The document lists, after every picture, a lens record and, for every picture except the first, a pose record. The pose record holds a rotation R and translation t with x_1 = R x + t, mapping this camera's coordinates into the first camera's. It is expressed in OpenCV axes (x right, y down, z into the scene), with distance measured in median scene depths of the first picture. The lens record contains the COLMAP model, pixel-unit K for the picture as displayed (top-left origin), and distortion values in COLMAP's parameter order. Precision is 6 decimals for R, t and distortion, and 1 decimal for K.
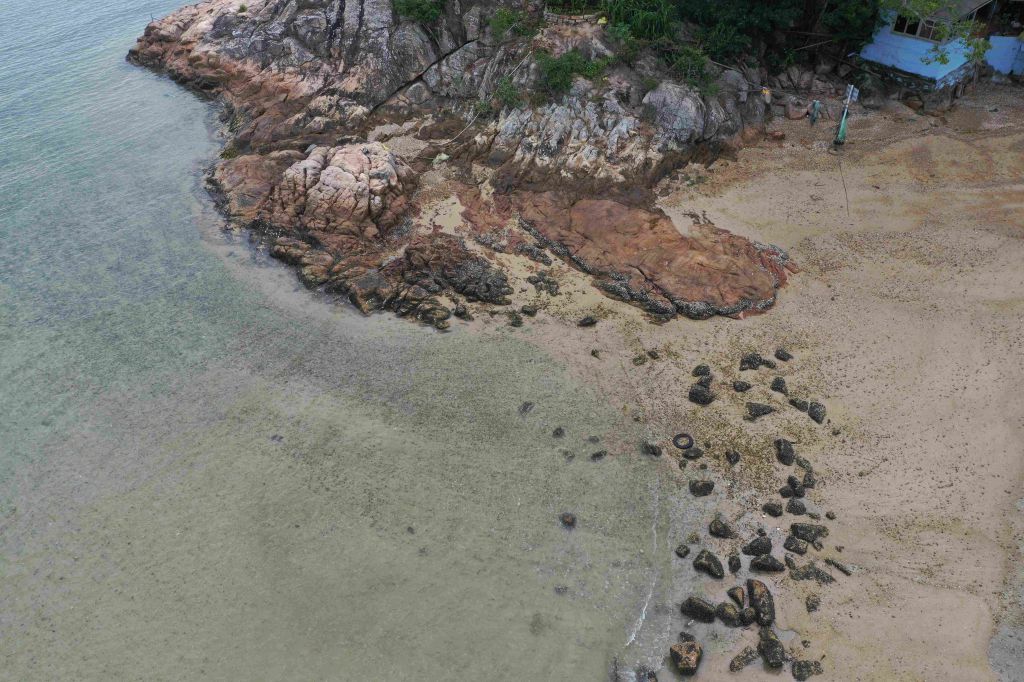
lens RADIAL K [[796.6, 0, 511.0], [0, 796.6, 339.2], [0, 0, 1]] dist [-0.003745, 0.001338]
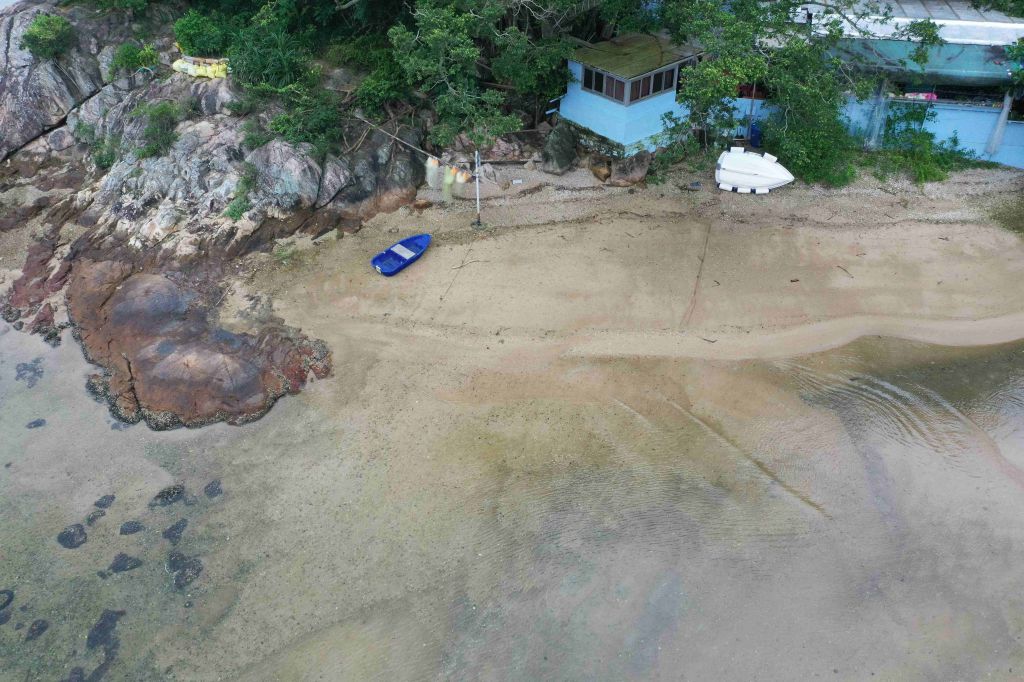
lens RADIAL K [[796.6, 0, 512.8], [0, 796.6, 342.8], [0, 0, 1]] dist [-0.003745, 0.001338]
pose [[0.996402, 0.052581, -0.066470, 0.486099], [-0.054126, 0.998299, -0.021665, -0.089756], [0.065218, 0.025185, 0.997553, 0.145553]]
